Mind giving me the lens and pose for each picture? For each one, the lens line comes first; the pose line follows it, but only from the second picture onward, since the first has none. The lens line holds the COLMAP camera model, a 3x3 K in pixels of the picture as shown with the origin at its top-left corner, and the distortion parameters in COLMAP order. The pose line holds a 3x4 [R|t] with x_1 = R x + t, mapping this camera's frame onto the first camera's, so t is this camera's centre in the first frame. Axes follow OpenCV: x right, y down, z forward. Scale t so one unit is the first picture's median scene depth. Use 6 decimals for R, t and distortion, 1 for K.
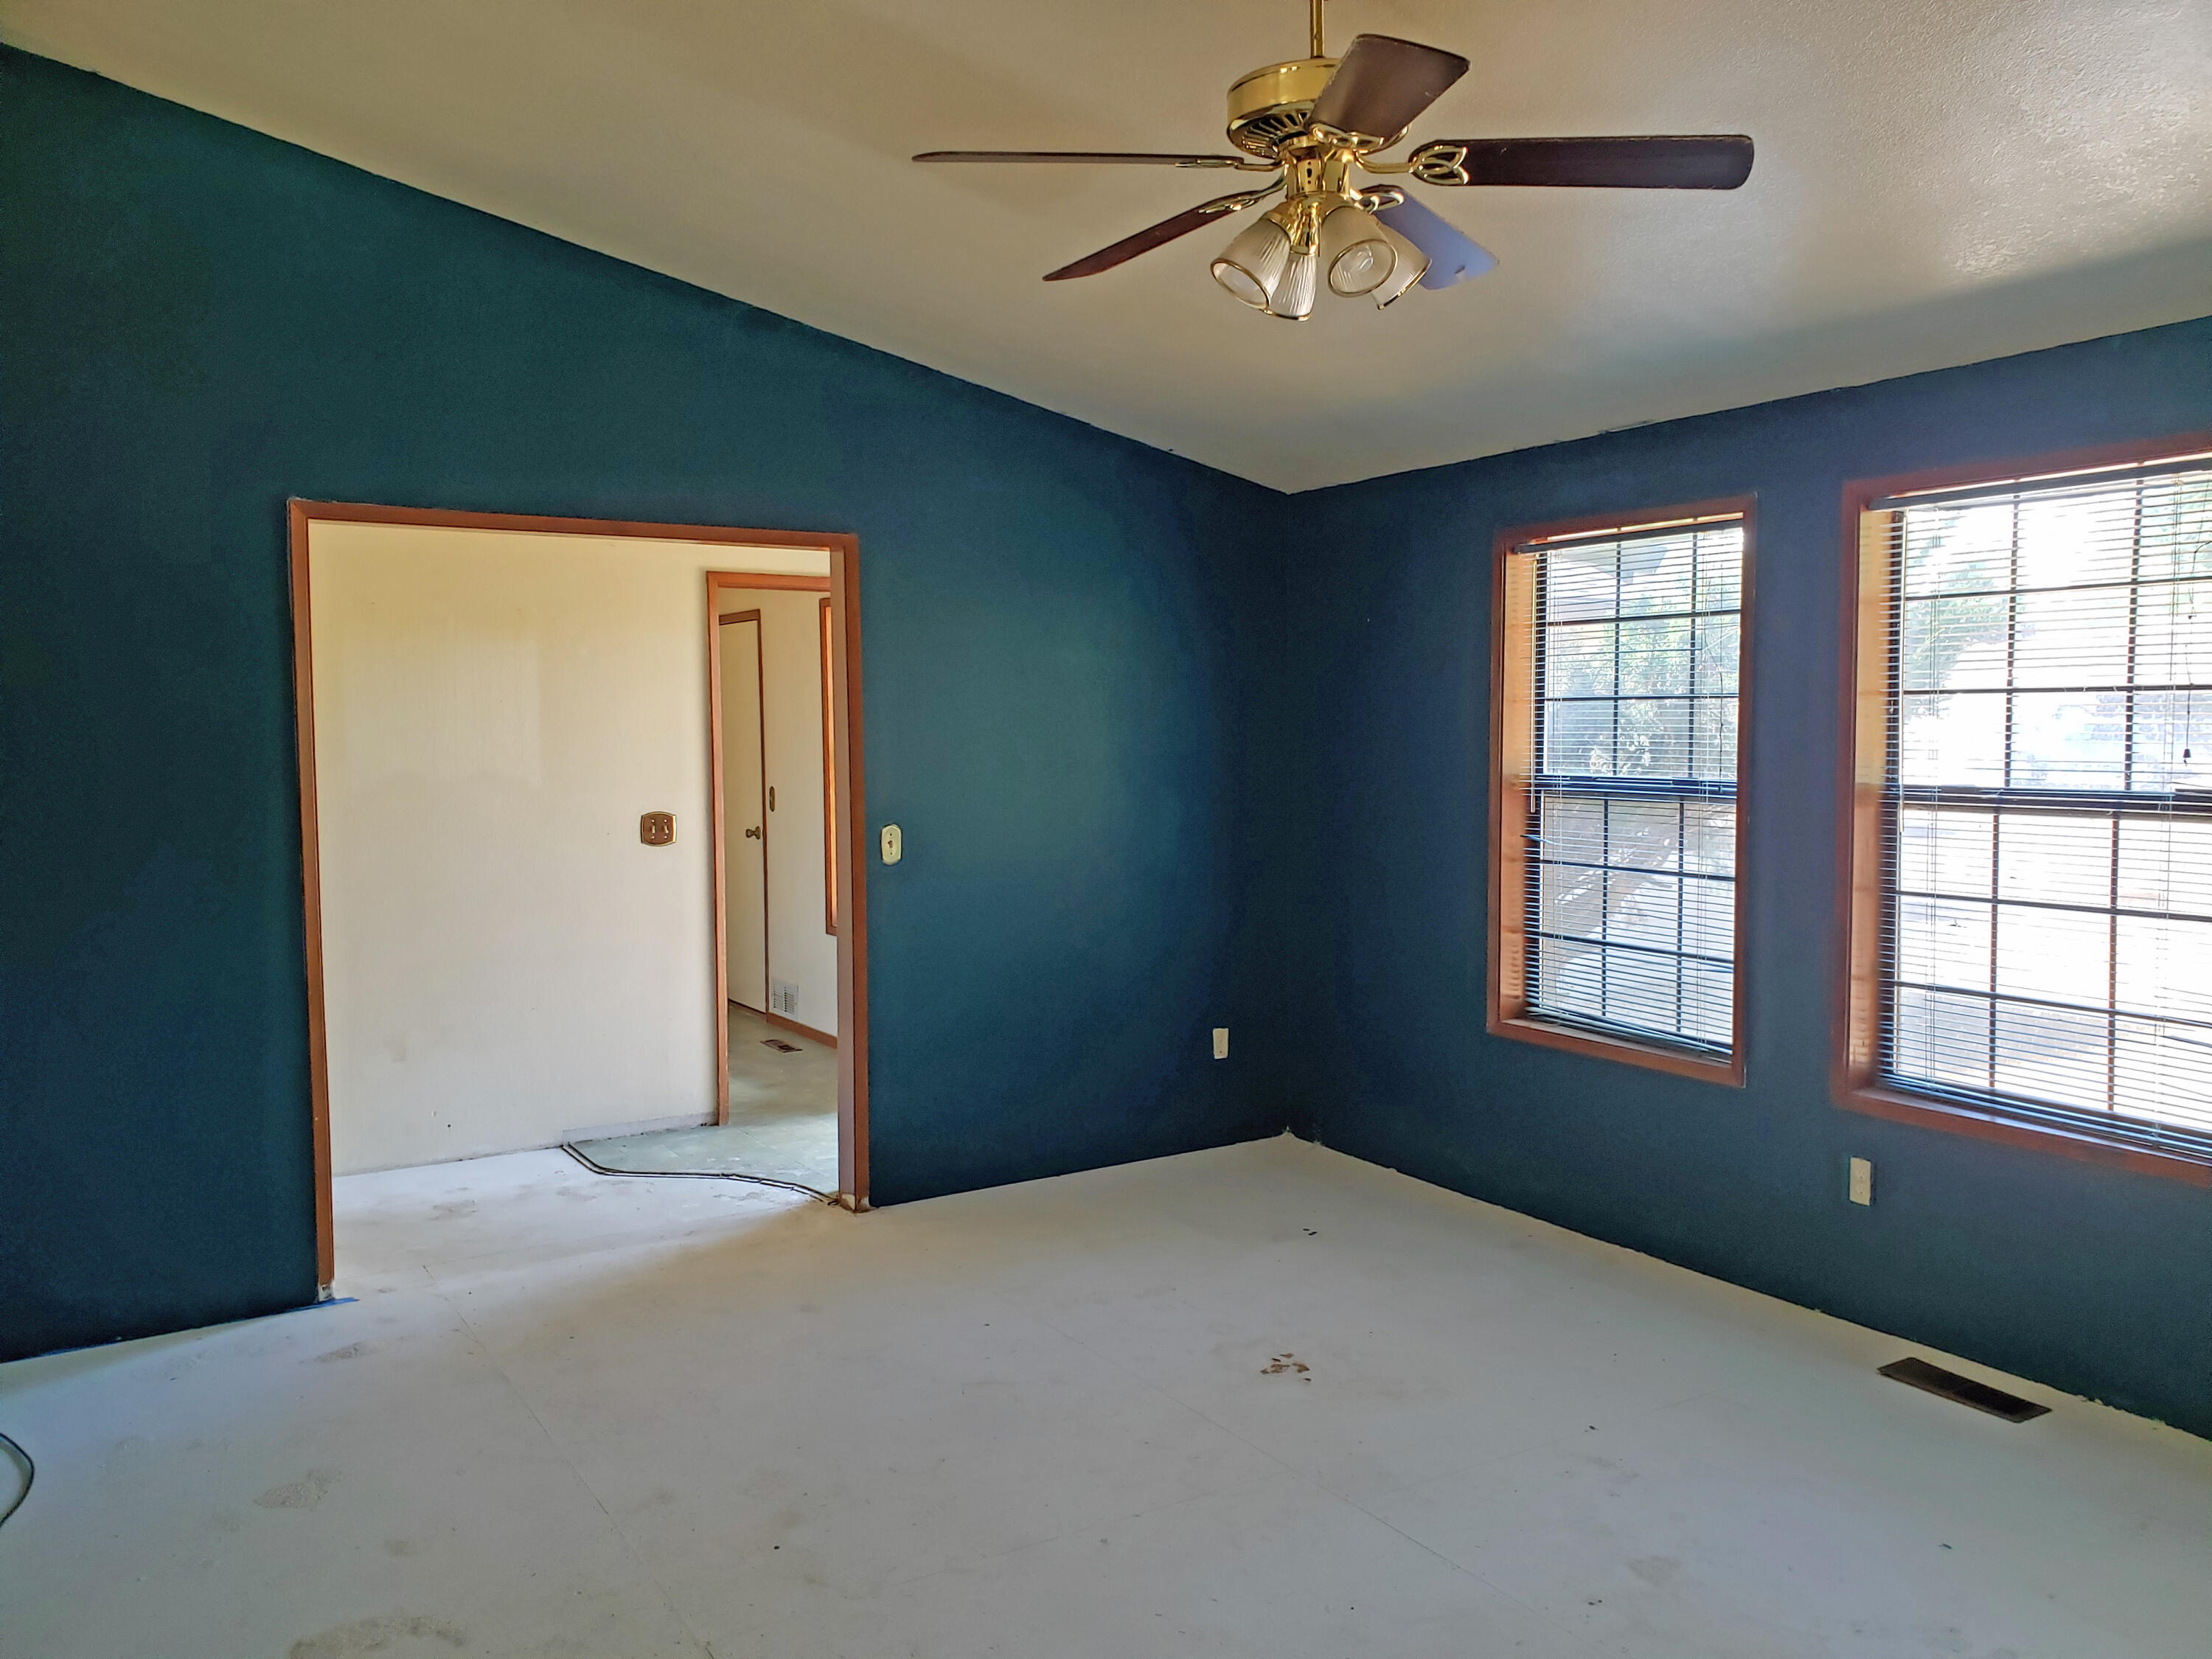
lens RADIAL K [[1724.0, 0, 1131.7], [0, 1724.0, 822.6], [0, 0, 1]] dist [0.132673, -0.207058]
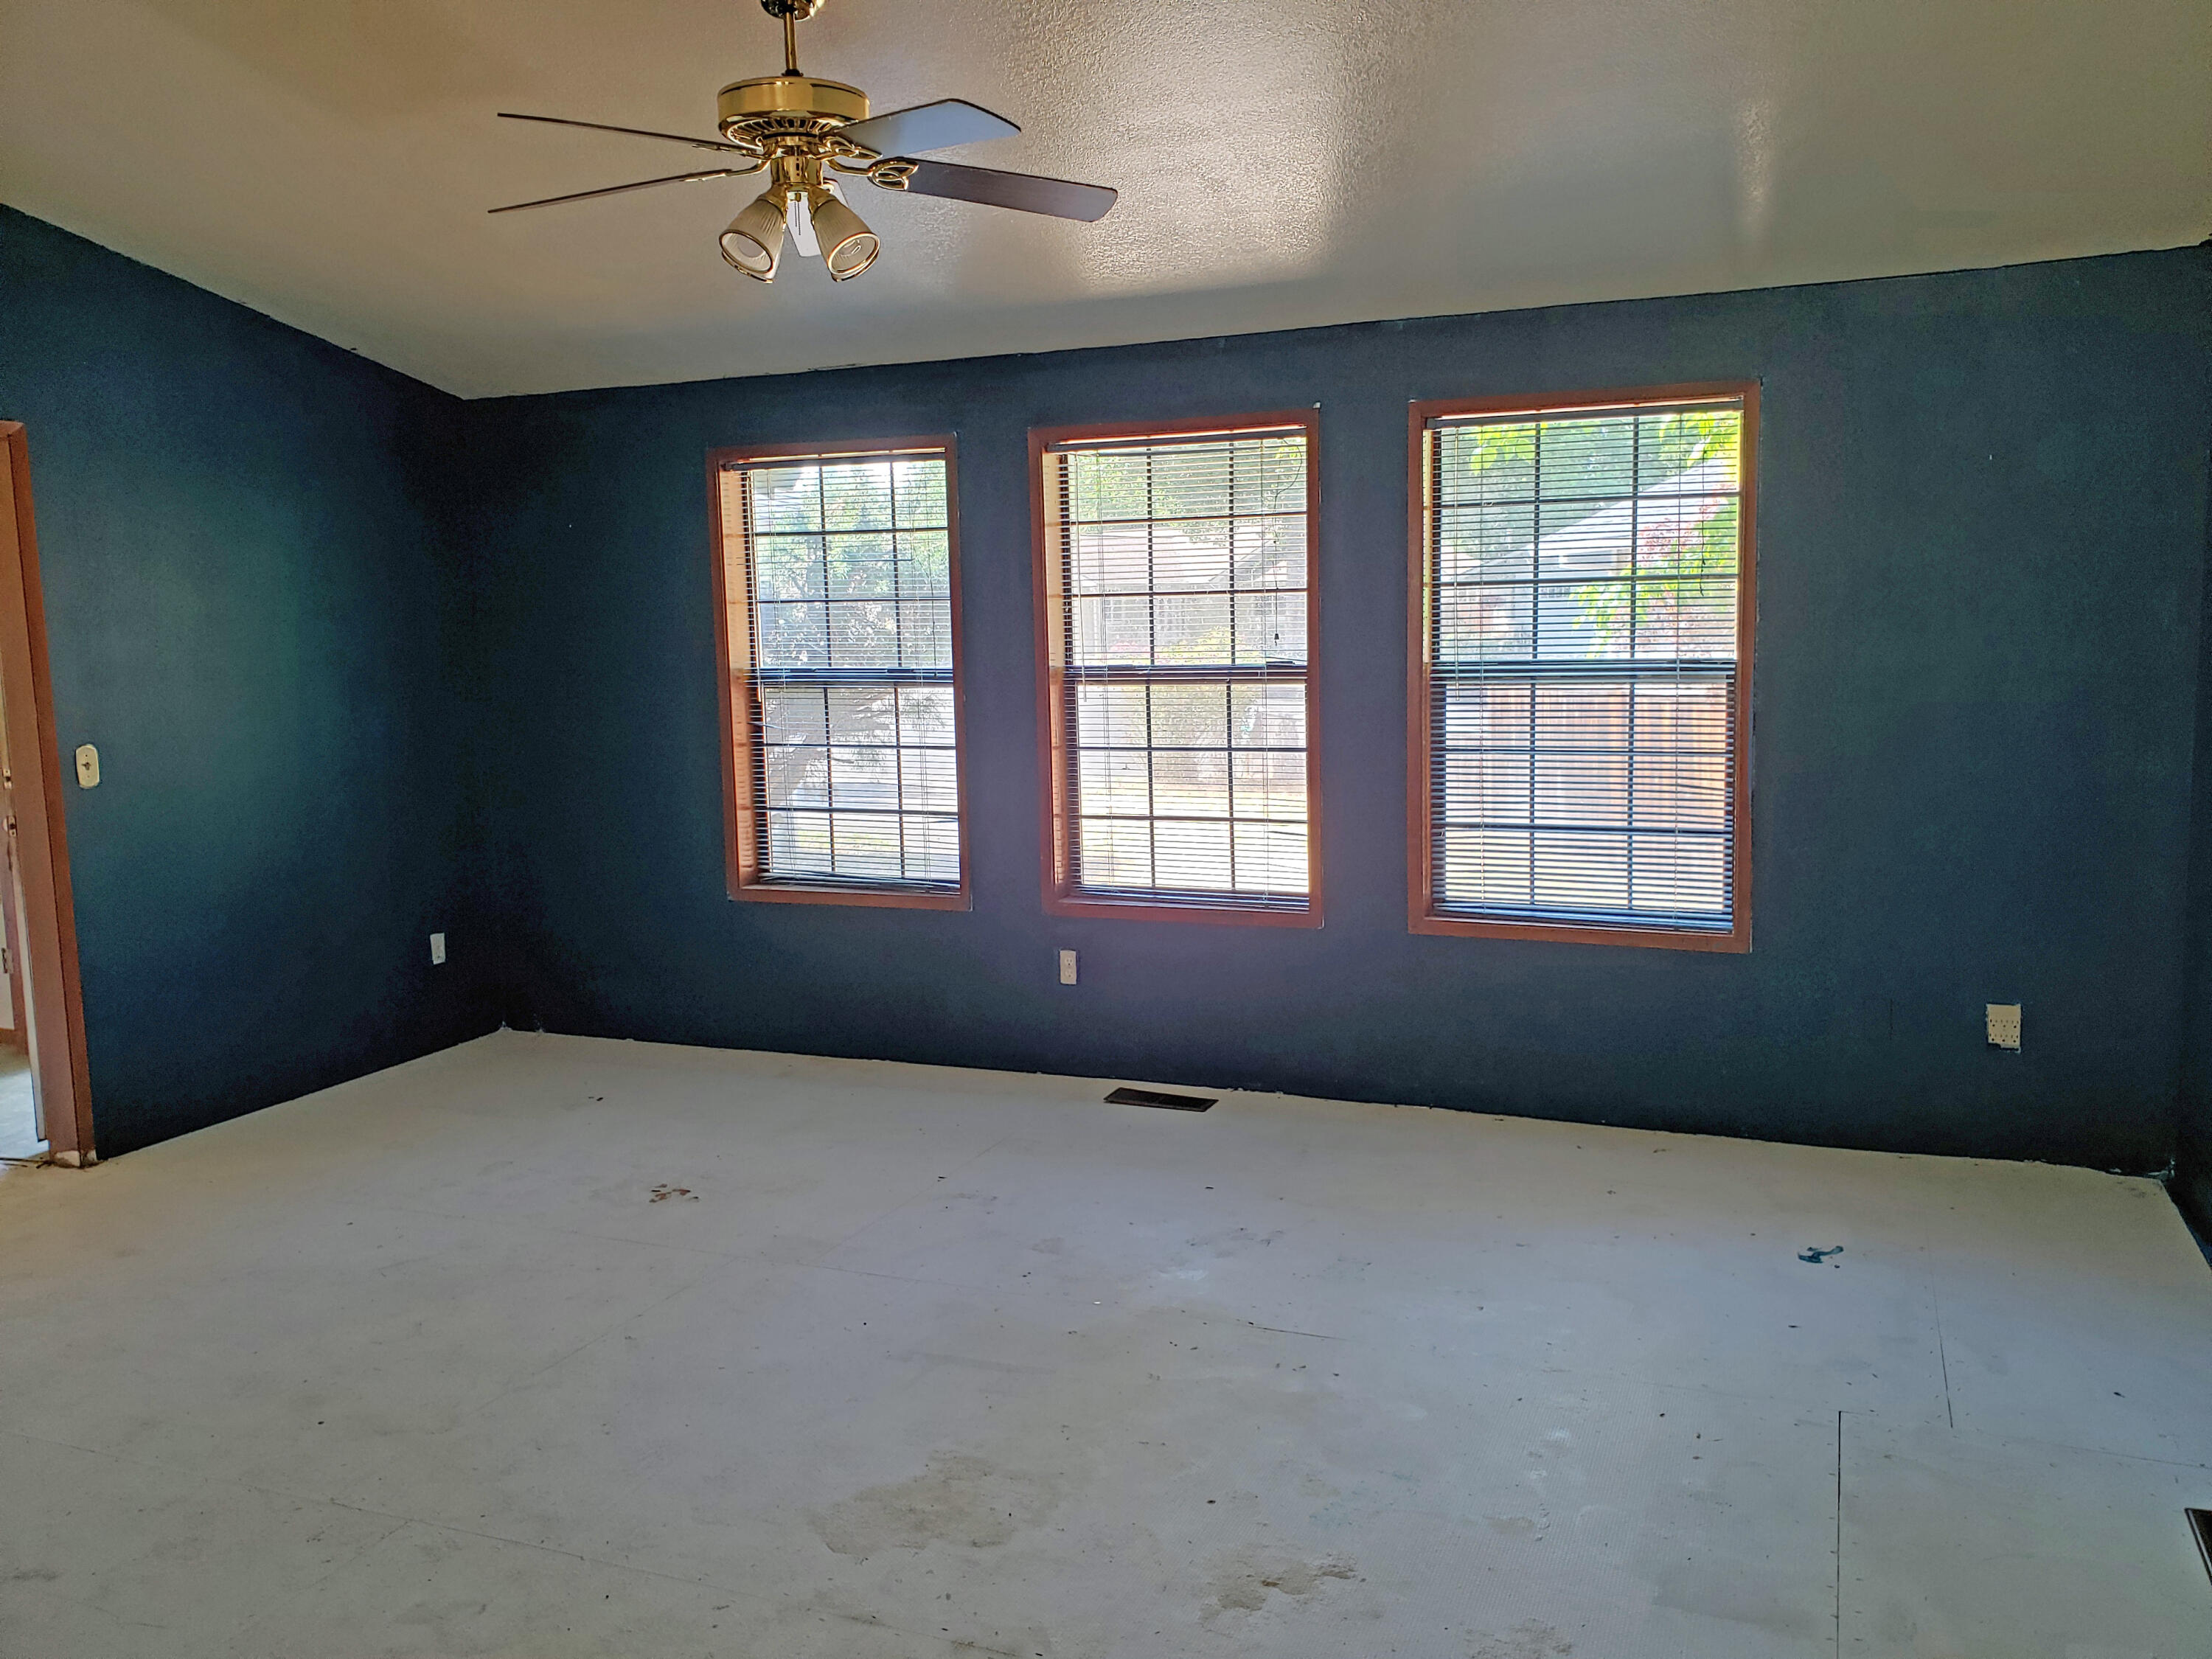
lens RADIAL K [[1724.0, 0, 1131.7], [0, 1724.0, 822.6], [0, 0, 1]] dist [0.132673, -0.207058]
pose [[0.821029, -0.082402, 0.564908, -0.255478], [0.051264, 0.996172, 0.070803, 0.005522], [-0.568580, -0.029172, 0.822110, -0.088558]]
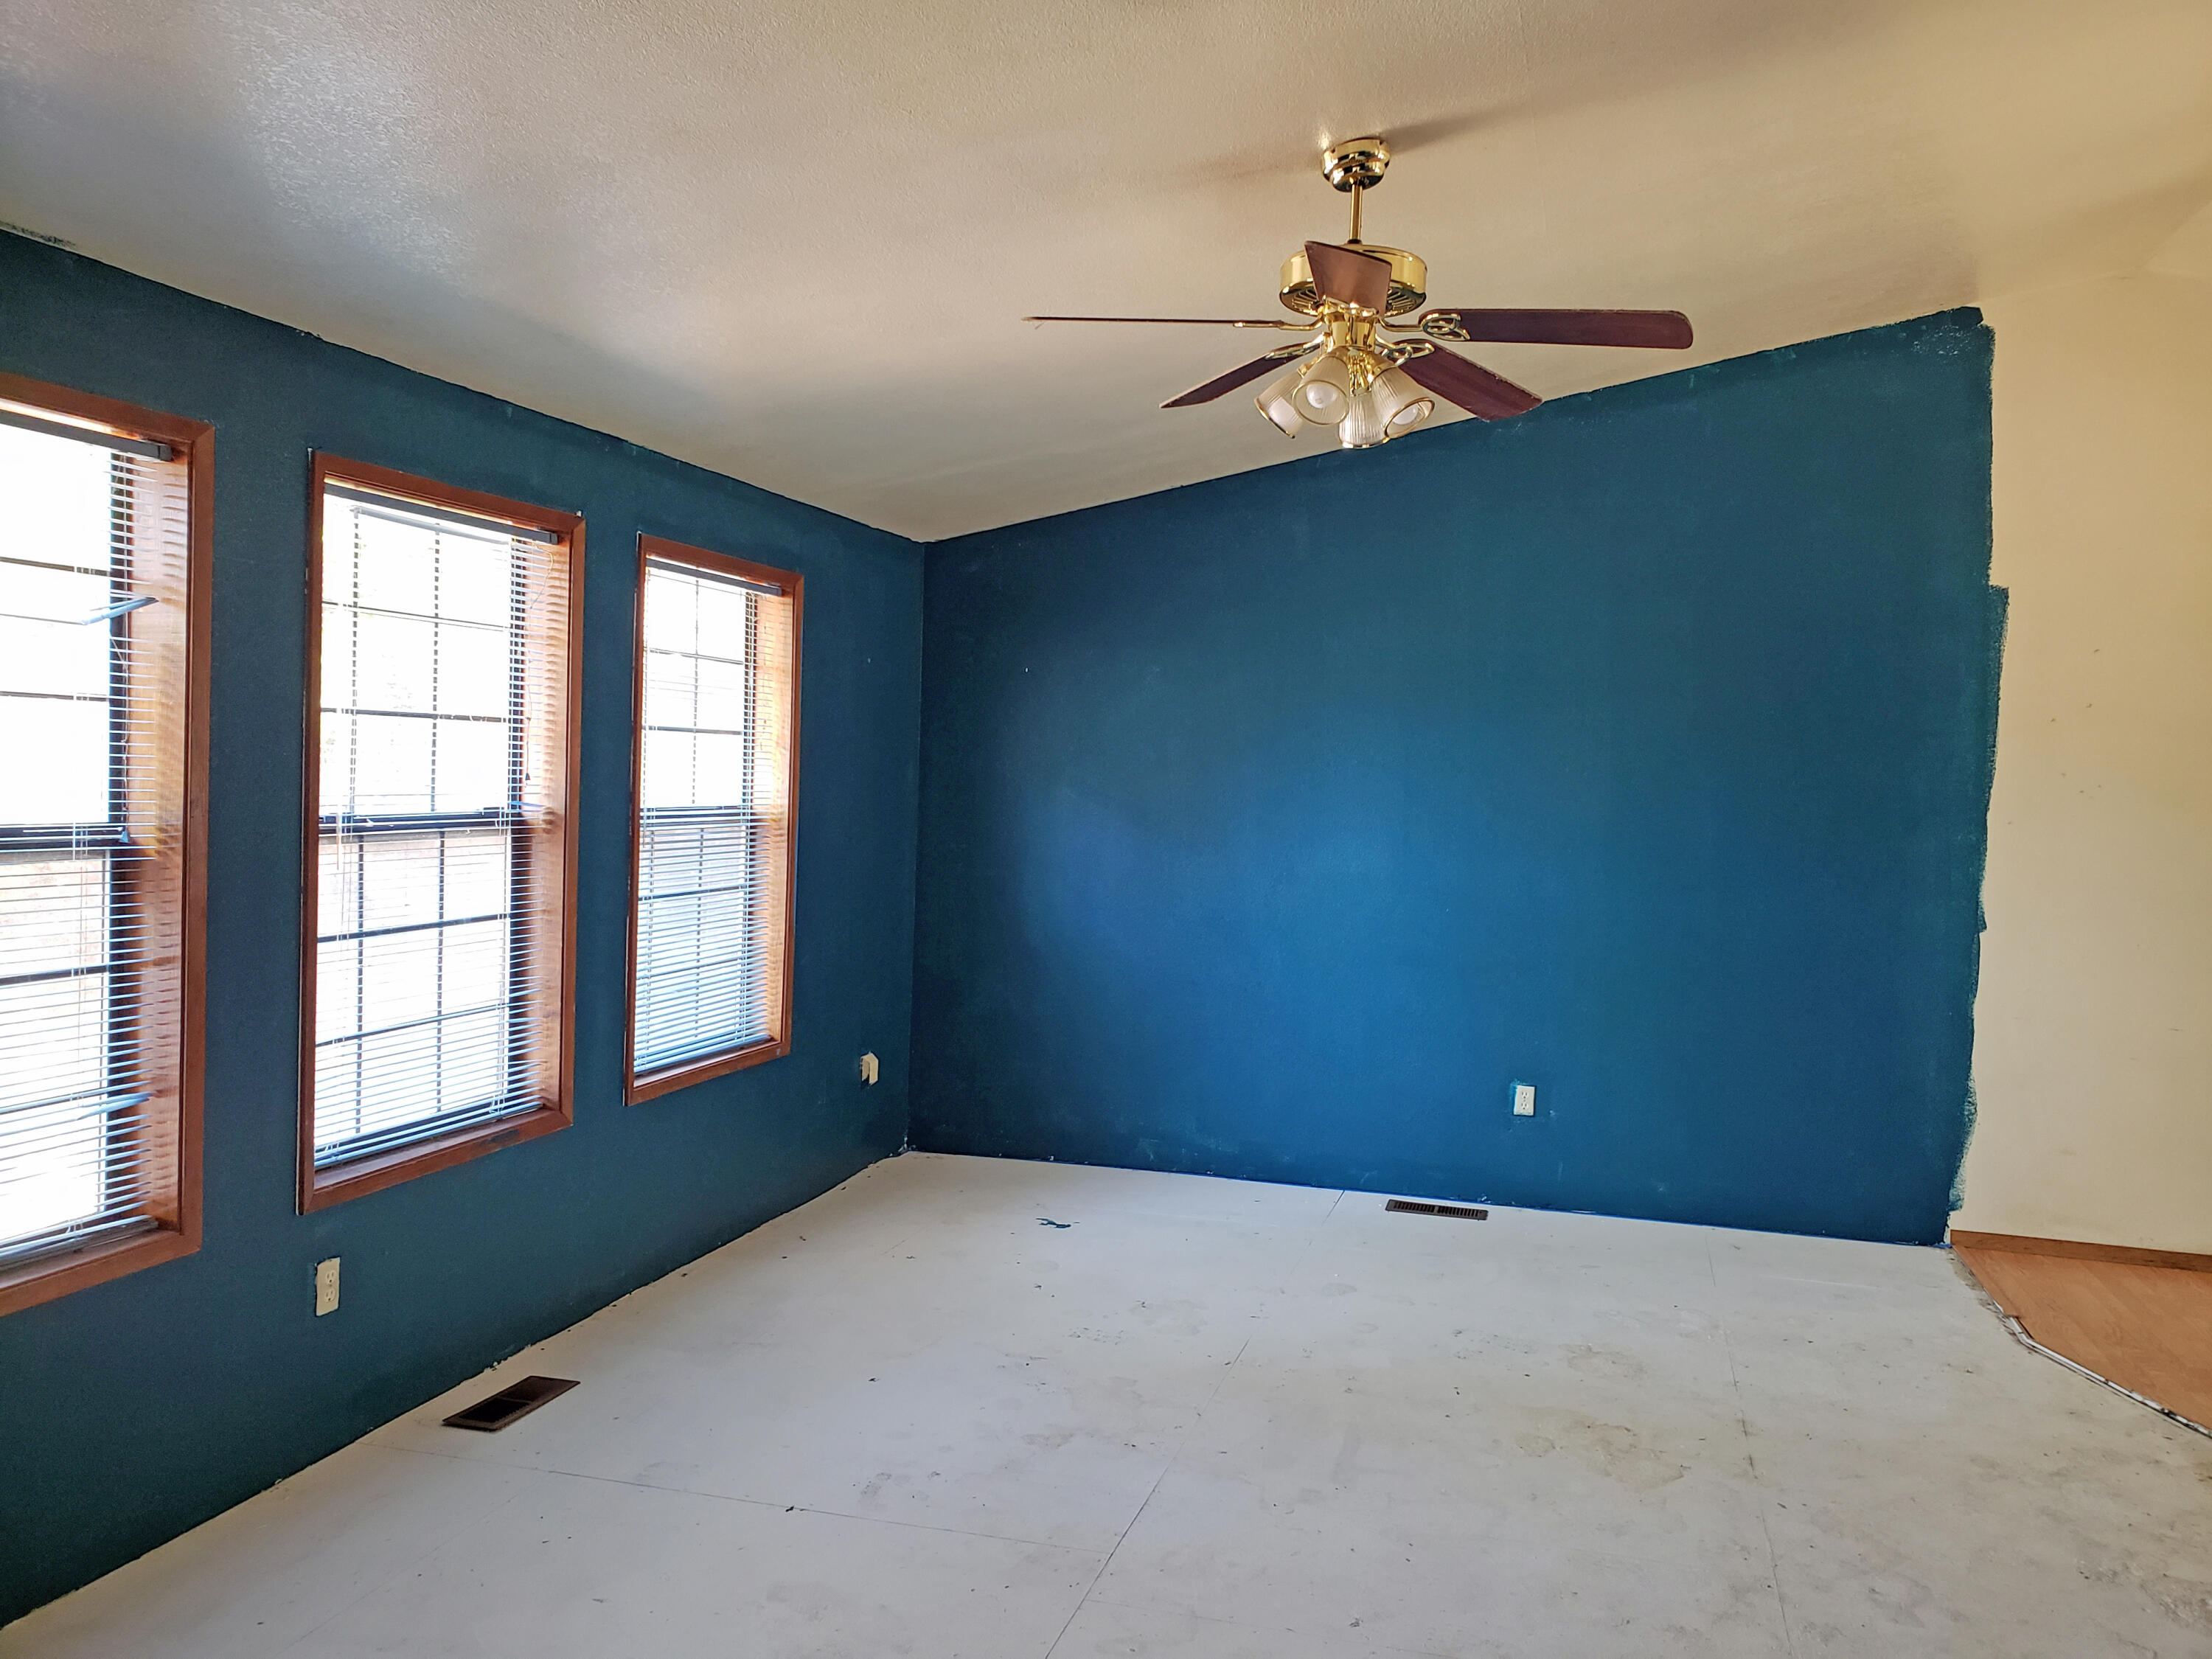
lens RADIAL K [[1724.0, 0, 1131.7], [0, 1724.0, 822.6], [0, 0, 1]] dist [0.132673, -0.207058]
pose [[-0.674976, -0.034966, 0.737011, -0.432134], [0.018029, 0.997797, 0.063851, -0.061126], [-0.737620, 0.056386, -0.672858, 1.191543]]
